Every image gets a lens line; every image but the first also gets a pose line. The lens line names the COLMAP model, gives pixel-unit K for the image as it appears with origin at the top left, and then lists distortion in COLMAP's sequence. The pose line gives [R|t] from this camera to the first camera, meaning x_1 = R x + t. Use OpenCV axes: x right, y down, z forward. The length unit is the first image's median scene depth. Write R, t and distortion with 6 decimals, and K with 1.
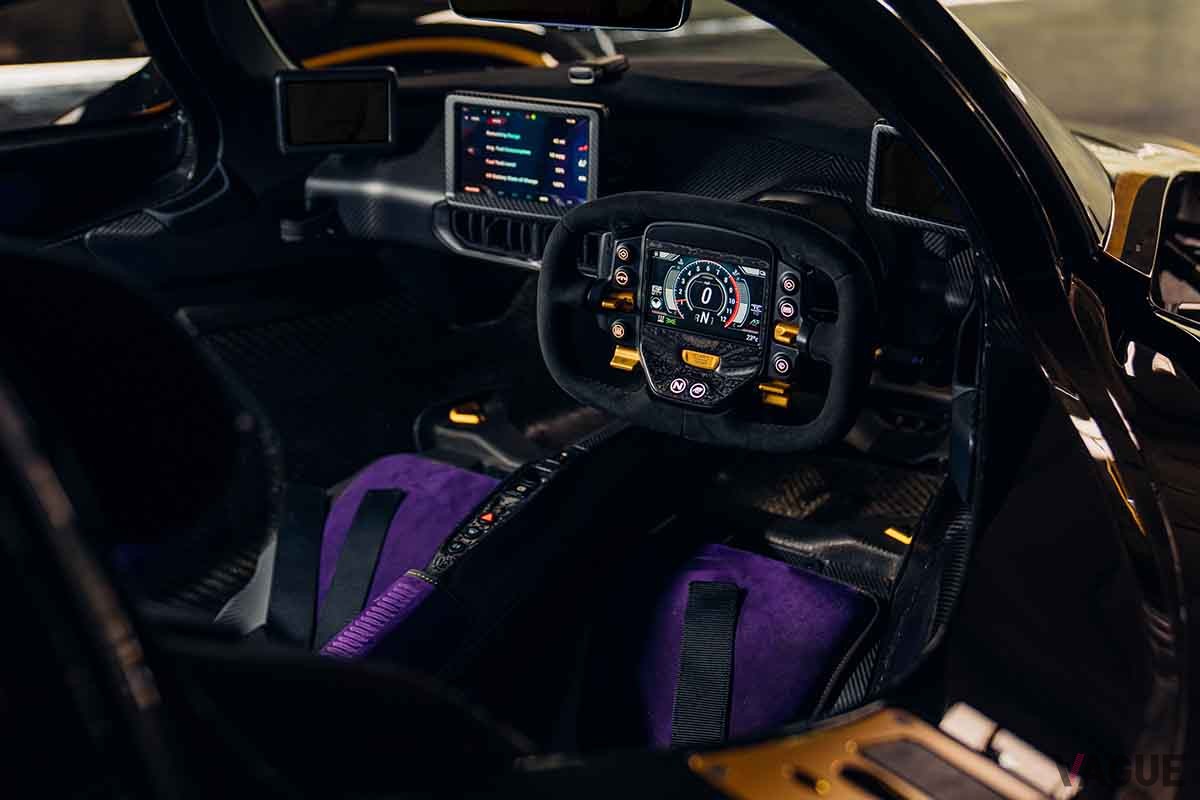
lens RADIAL K [[1511.2, 0, 596.8], [0, 1511.2, 404.6], [0, 0, 1]] dist [0.030005, 0.000000]
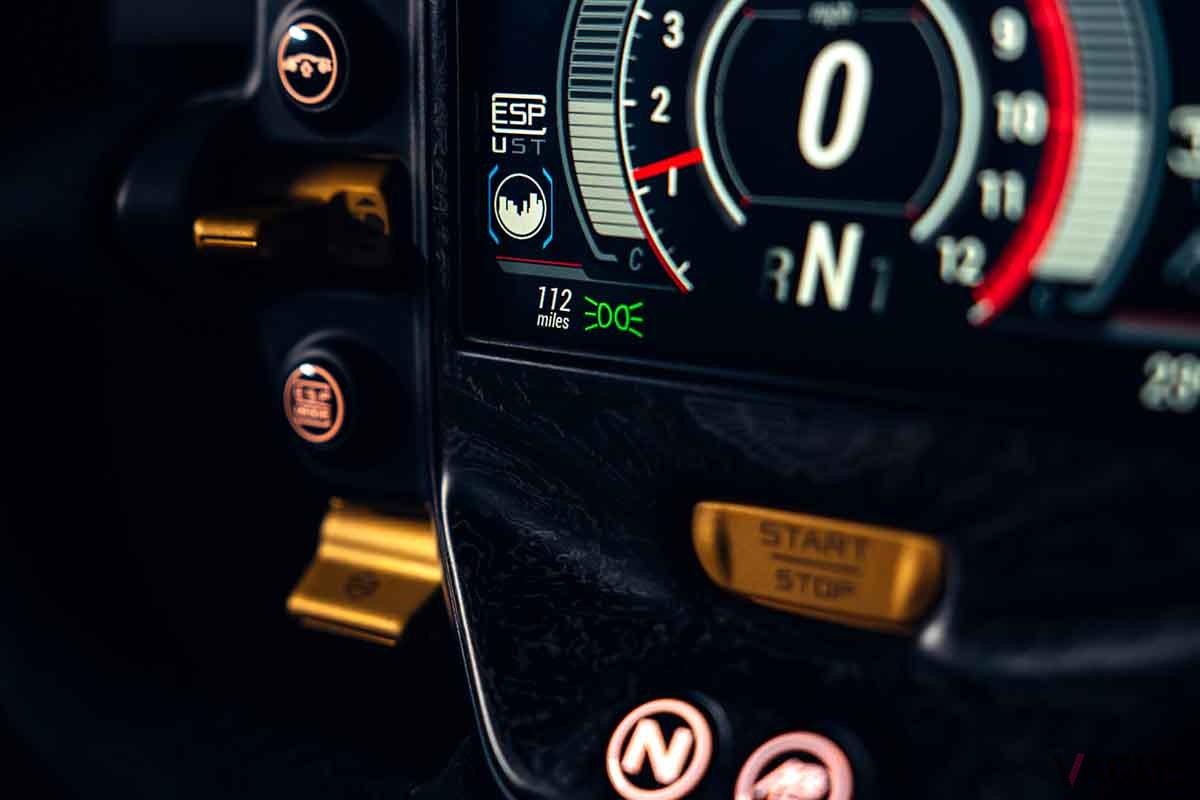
lens RADIAL K [[1961.3, 0, 600.8], [0, 1961.3, 402.5], [0, 0, 1]] dist [-0.049406, 0.000000]
pose [[0.994773, -0.030377, -0.097484, 0.066000], [0.017061, 0.990749, -0.134634, -0.019777], [0.100672, 0.132267, 0.986089, 0.797456]]
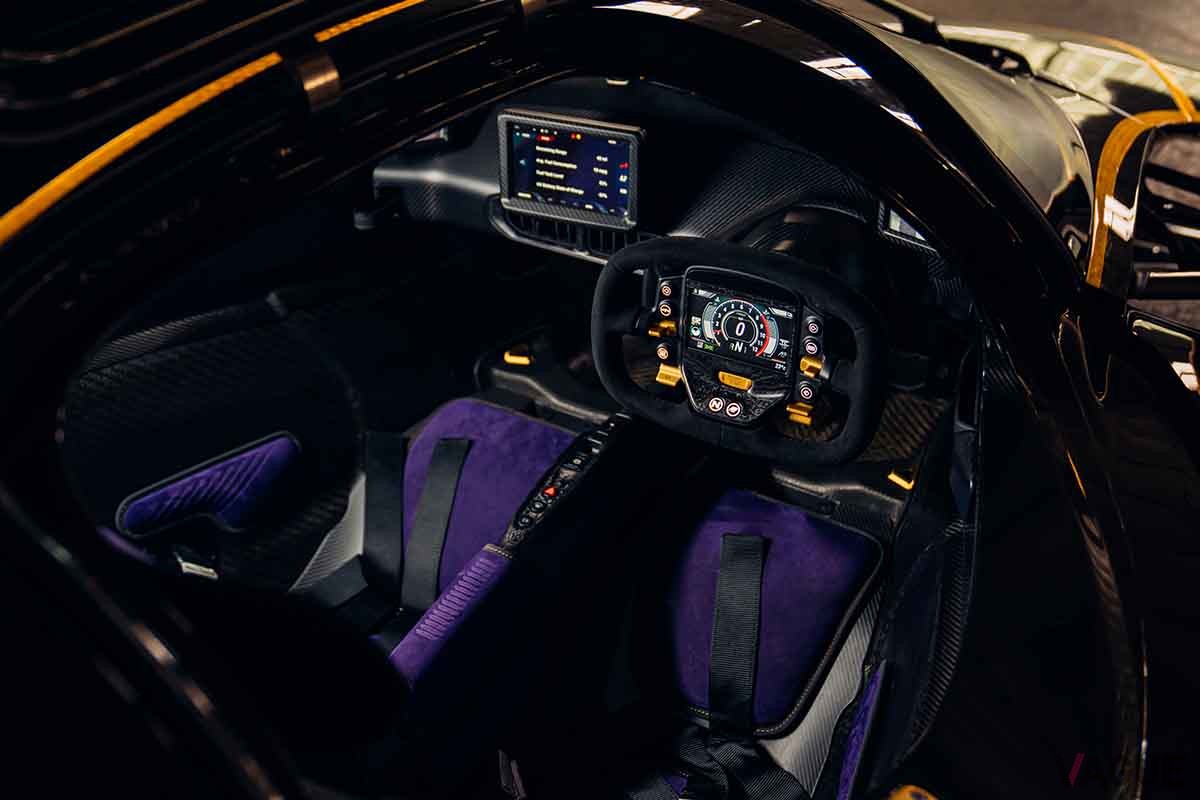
lens RADIAL K [[1368.9, 0, 569.7], [0, 1368.9, 411.4], [0, 0, 1]] dist [-0.027230, 0.000000]
pose [[0.999306, -0.025162, -0.027462, -0.029271], [0.029578, 0.984215, 0.174489, -0.190220], [0.022638, -0.175180, 0.984276, -0.038112]]
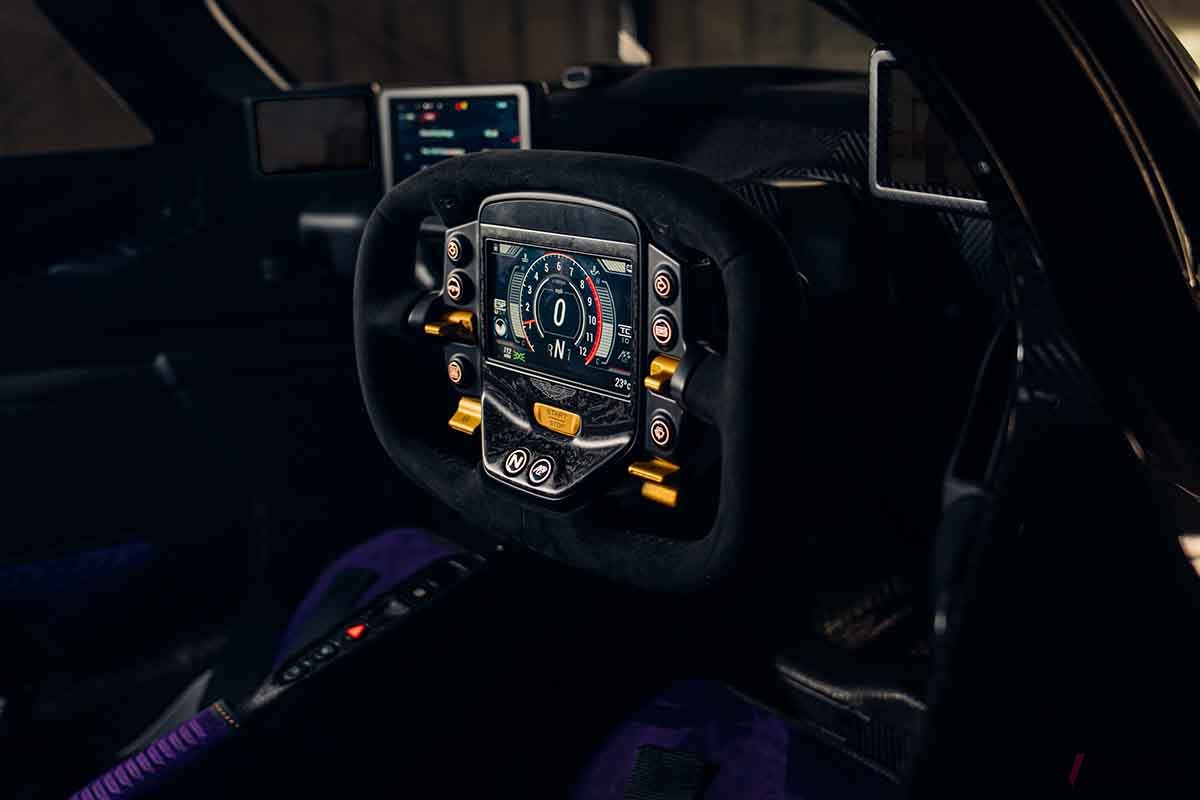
lens RADIAL K [[1066.4, 0, 603.3], [0, 1066.4, 347.8], [0, 0, 1]] dist [-0.068523, -0.001657]
pose [[0.965745, 0.012808, -0.259178, 0.193563], [-0.042102, 0.993281, -0.107796, -0.012744], [0.256056, 0.115015, 0.959795, 0.581964]]
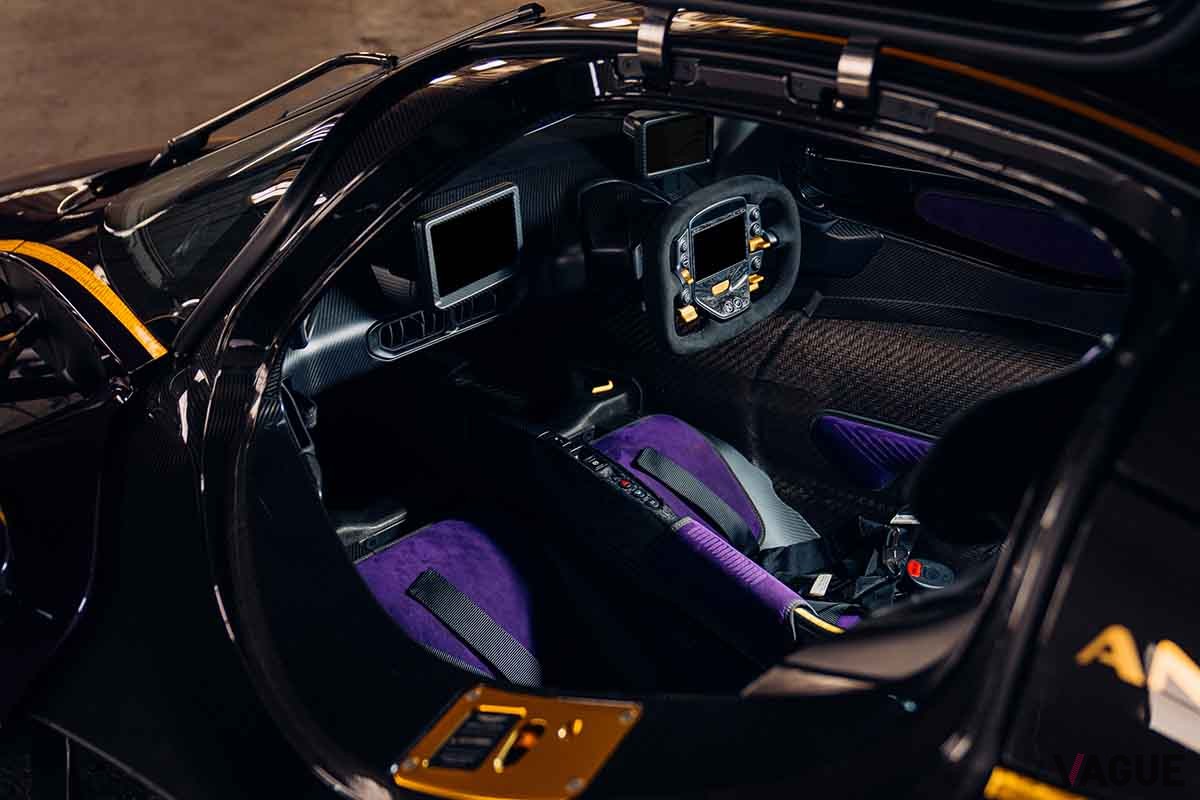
lens RADIAL K [[1464.2, 0, 598.8], [0, 1464.2, 399.0], [0, 0, 1]] dist [-0.119496, 0.000000]
pose [[0.177615, -0.440346, 0.880084, -1.343485], [0.391902, 0.851980, 0.347193, -0.508372], [-0.902699, 0.283240, 0.323896, 0.637347]]
